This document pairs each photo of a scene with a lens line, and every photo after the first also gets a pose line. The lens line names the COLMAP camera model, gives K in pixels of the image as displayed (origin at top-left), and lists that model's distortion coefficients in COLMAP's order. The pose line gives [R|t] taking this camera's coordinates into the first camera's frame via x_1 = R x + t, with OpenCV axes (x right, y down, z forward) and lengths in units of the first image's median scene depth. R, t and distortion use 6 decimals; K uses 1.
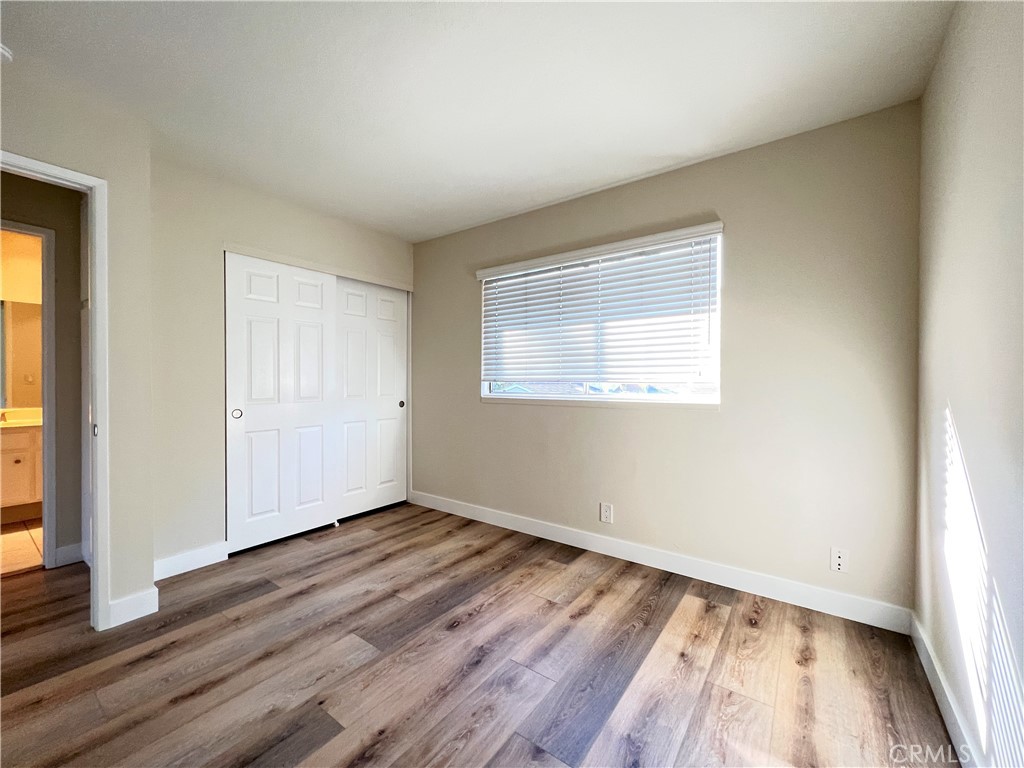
lens RADIAL K [[409.6, 0, 515.8], [0, 409.6, 387.4], [0, 0, 1]] dist [-0.000347, 0.000019]
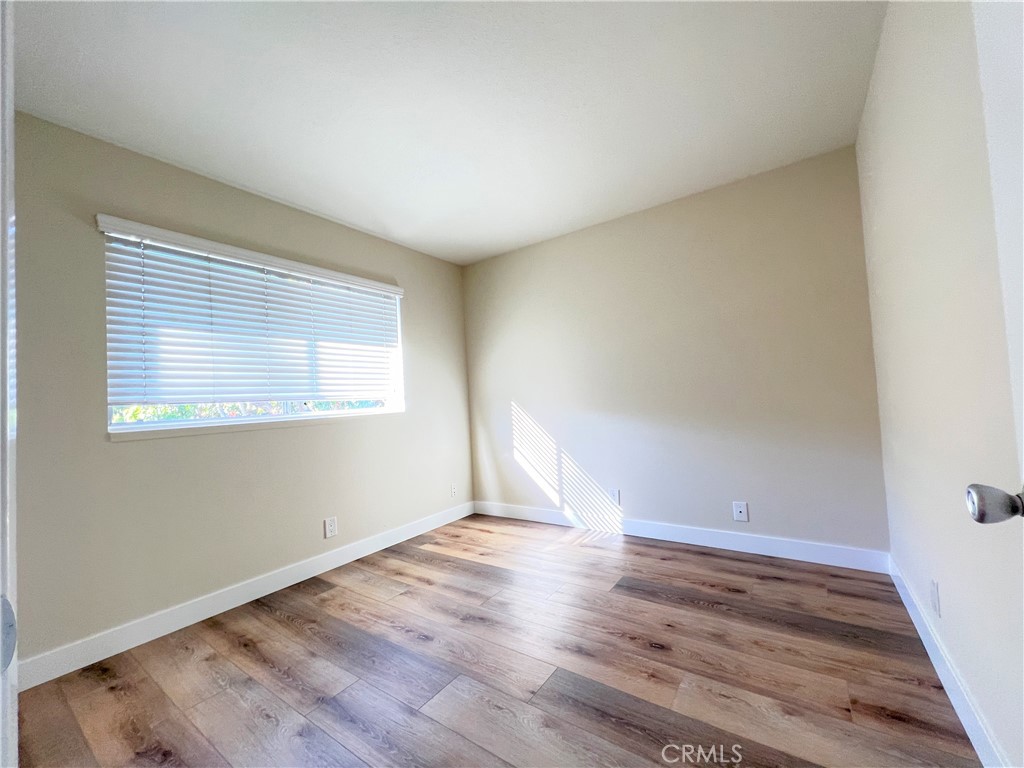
lens RADIAL K [[409.6, 0, 515.5], [0, 409.6, 383.5], [0, 0, 1]] dist [-0.000347, 0.000019]
pose [[-0.015873, 0.033098, 0.999326, -0.878142], [0.061978, 0.997563, -0.032055, 0.010642], [-0.997951, 0.061428, -0.017886, 0.574947]]
